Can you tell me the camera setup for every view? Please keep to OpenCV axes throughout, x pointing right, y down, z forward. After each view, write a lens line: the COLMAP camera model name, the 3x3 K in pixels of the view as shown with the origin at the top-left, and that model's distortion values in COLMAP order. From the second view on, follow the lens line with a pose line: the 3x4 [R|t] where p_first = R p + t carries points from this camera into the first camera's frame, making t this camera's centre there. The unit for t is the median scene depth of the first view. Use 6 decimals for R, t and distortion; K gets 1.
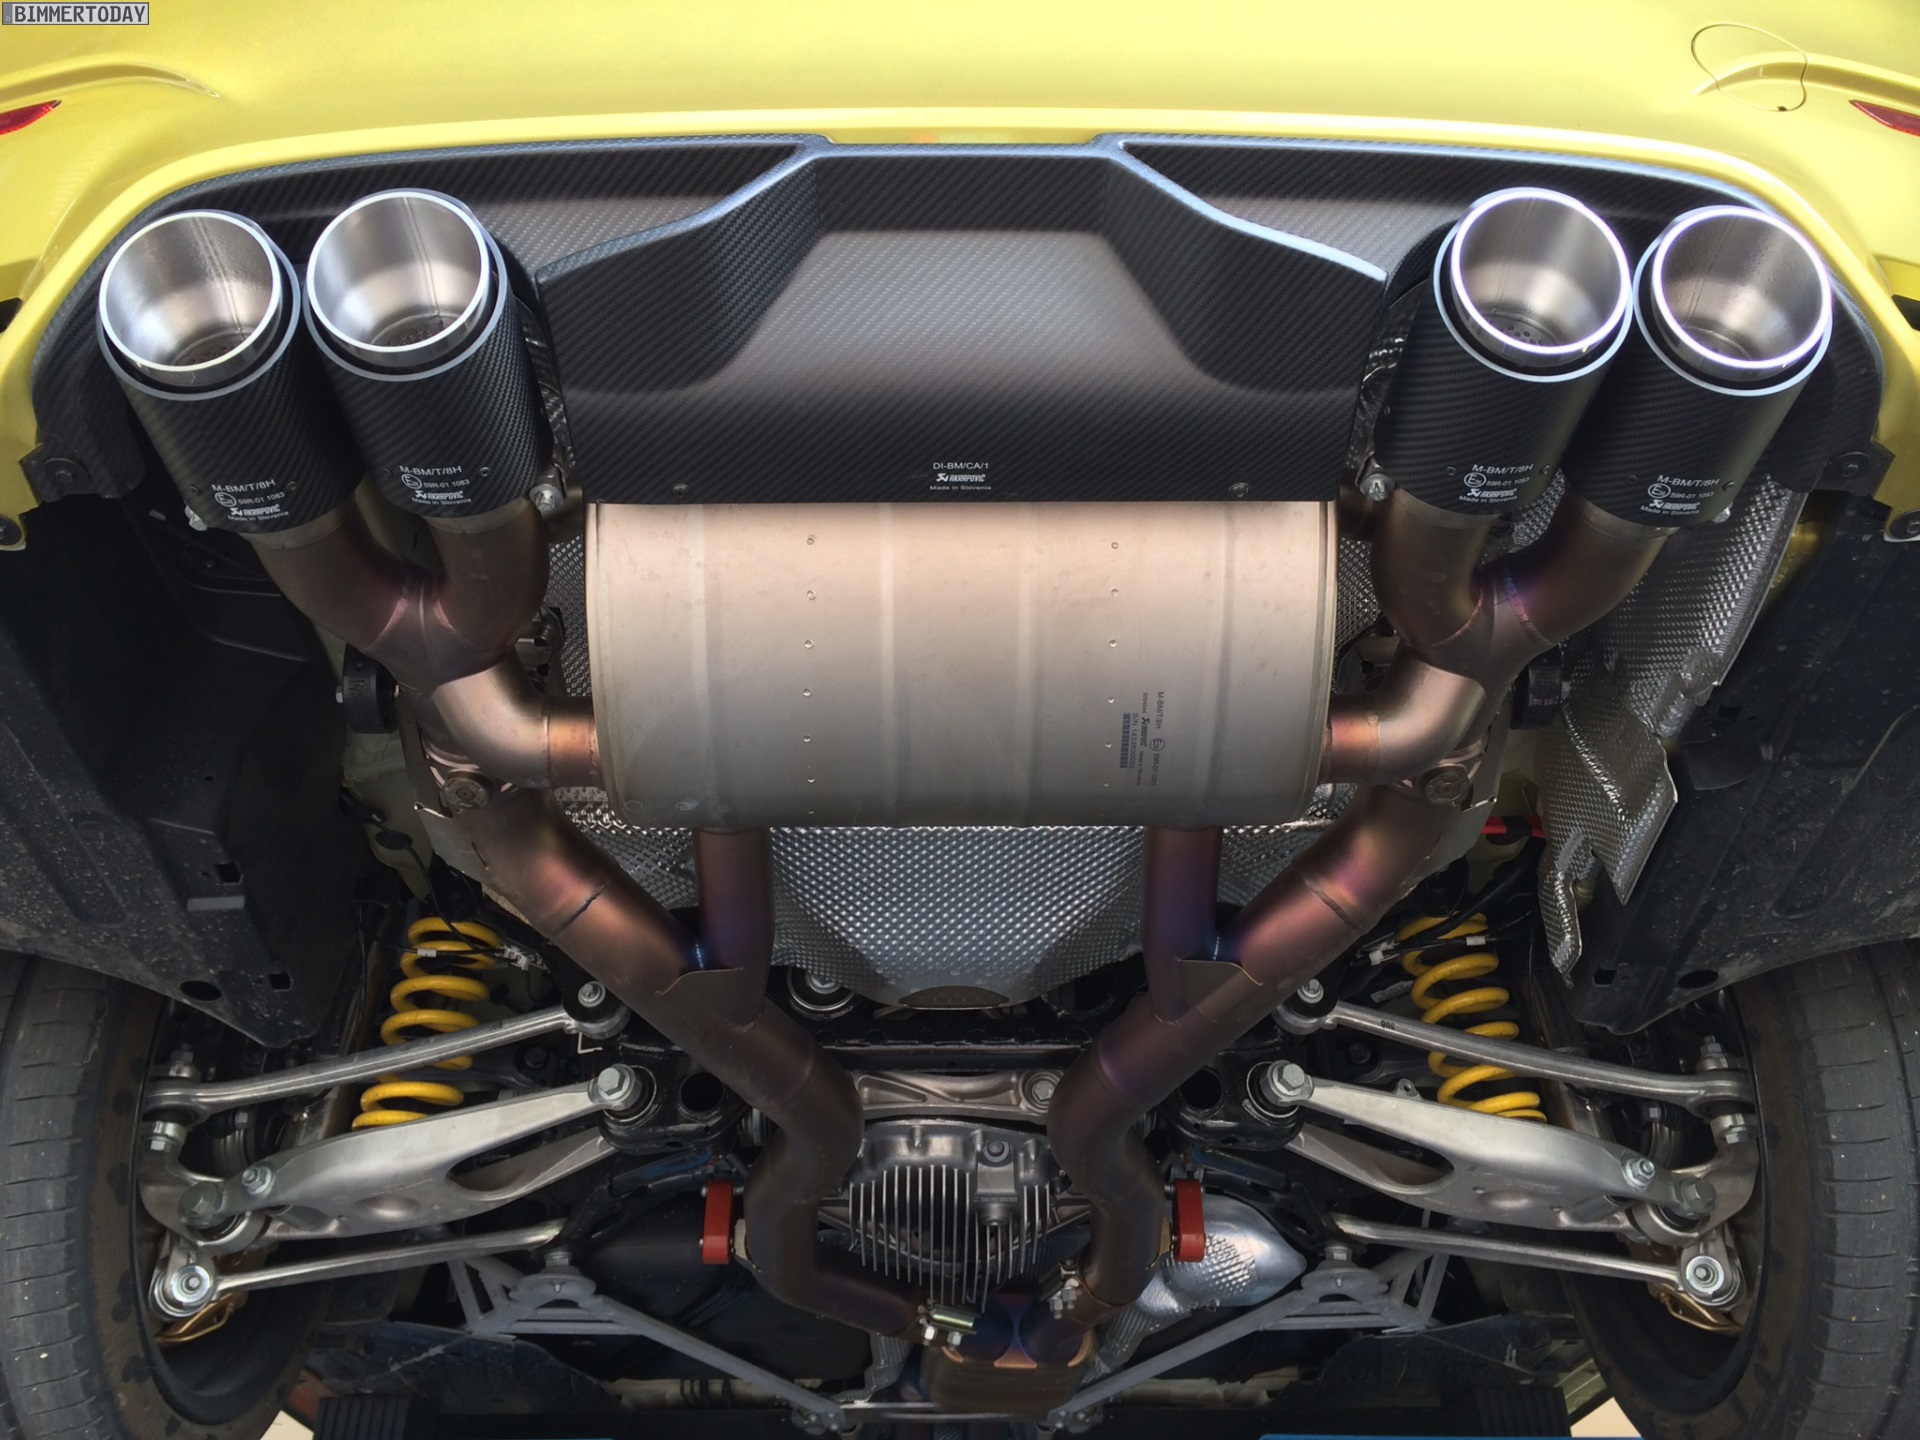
lens RADIAL K [[1677.0, 0, 985.4], [0, 1677.0, 722.4], [0, 0, 1]] dist [0.087730, -0.136303]
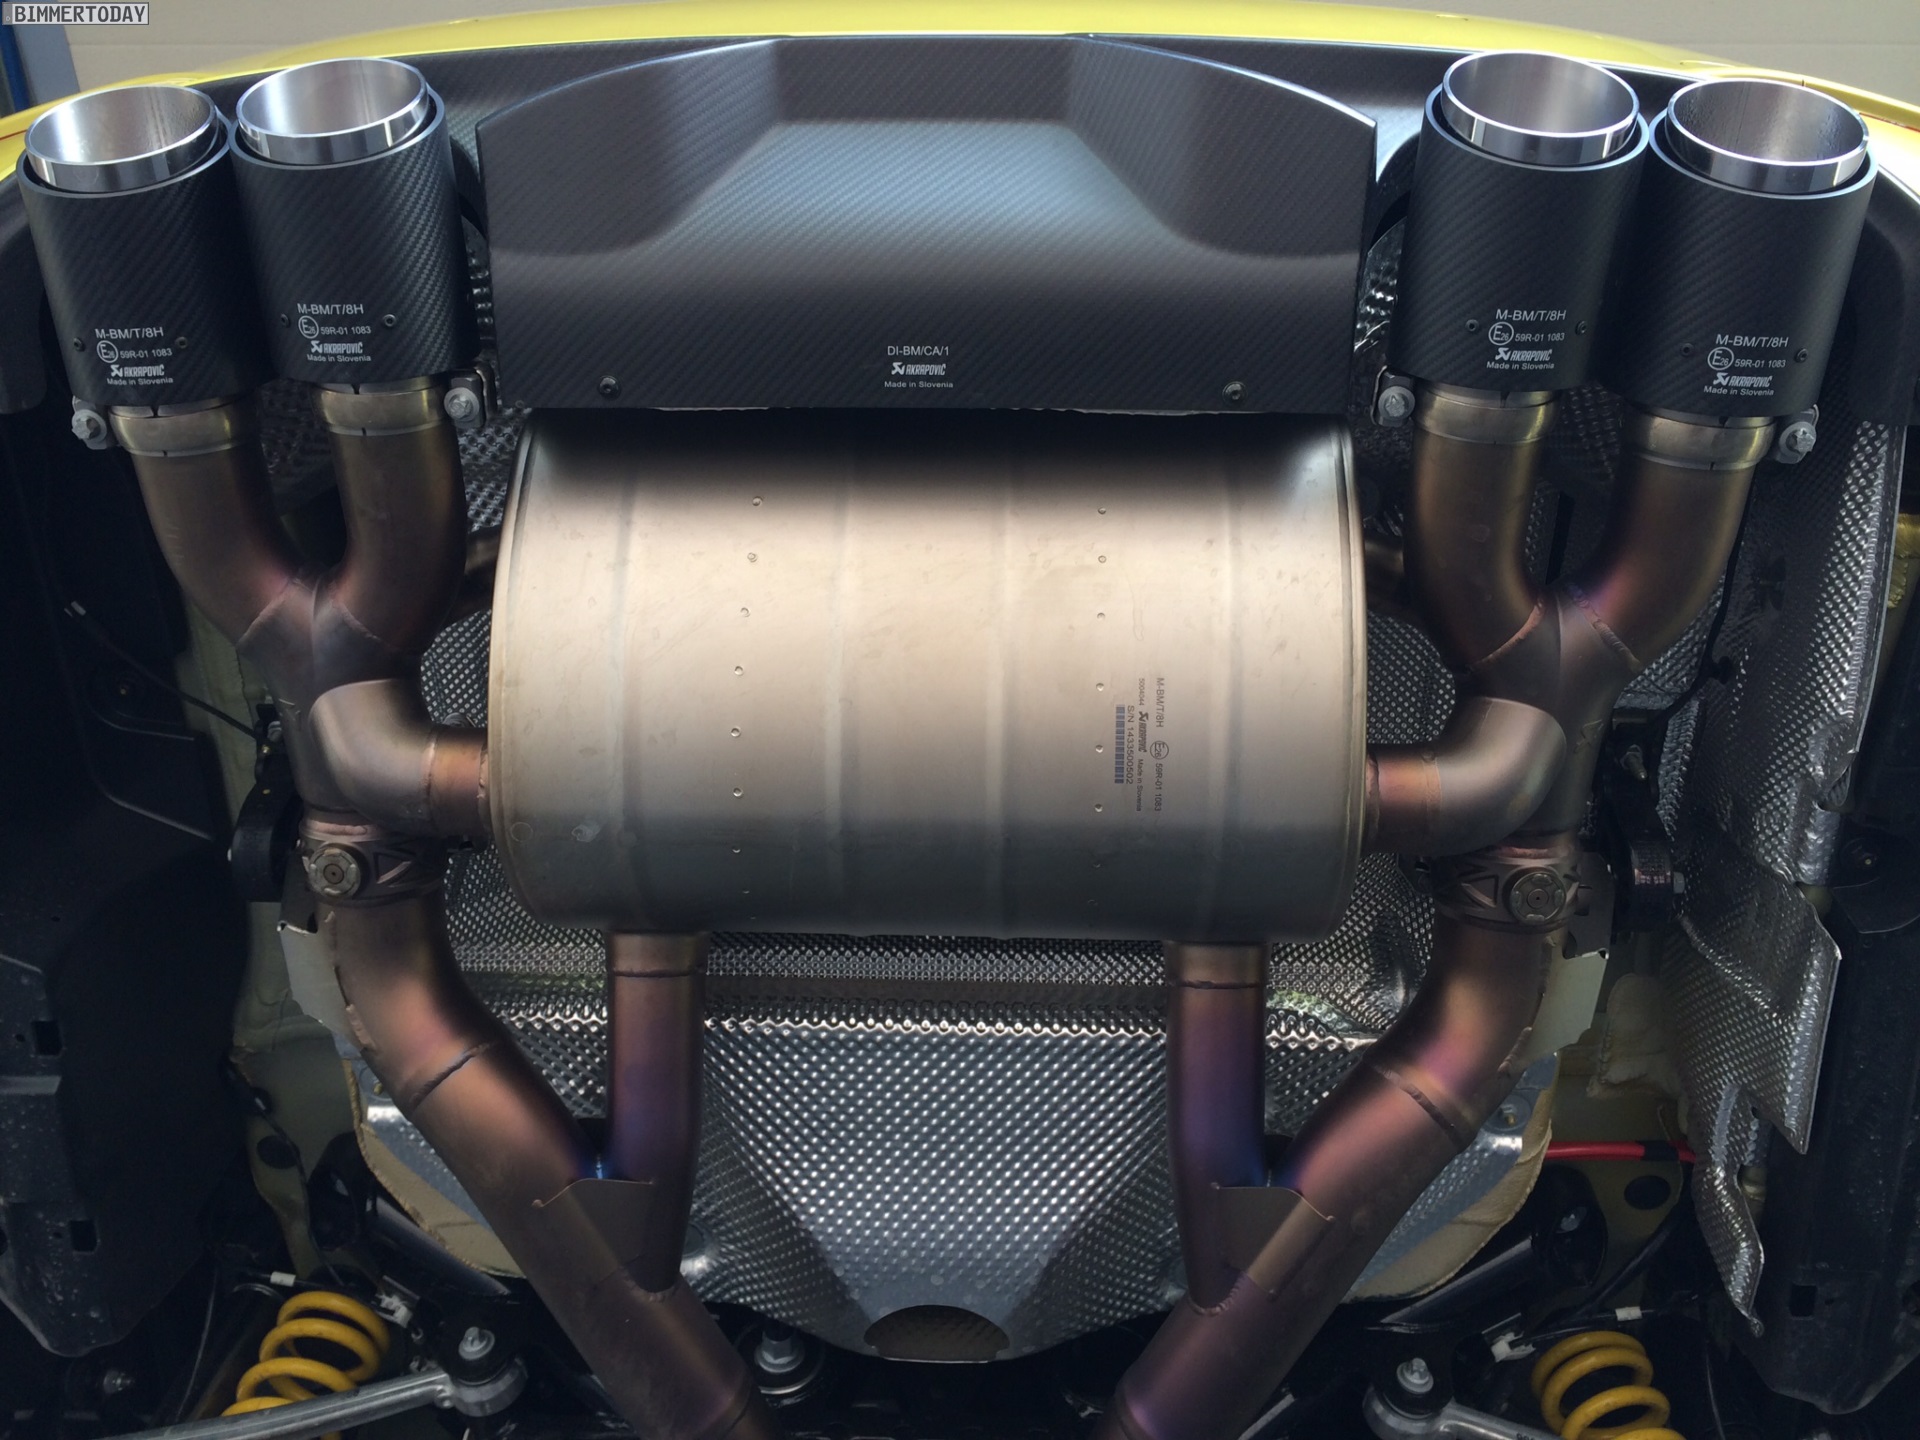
lens RADIAL K [[1677.0, 0, 985.4], [0, 1677.0, 722.4], [0, 0, 1]] dist [0.087730, -0.136303]
pose [[0.998170, 0.004463, -0.060313, 0.057171], [-0.032631, 0.879397, -0.474970, 0.335285], [0.050920, 0.476068, 0.877933, 0.230806]]
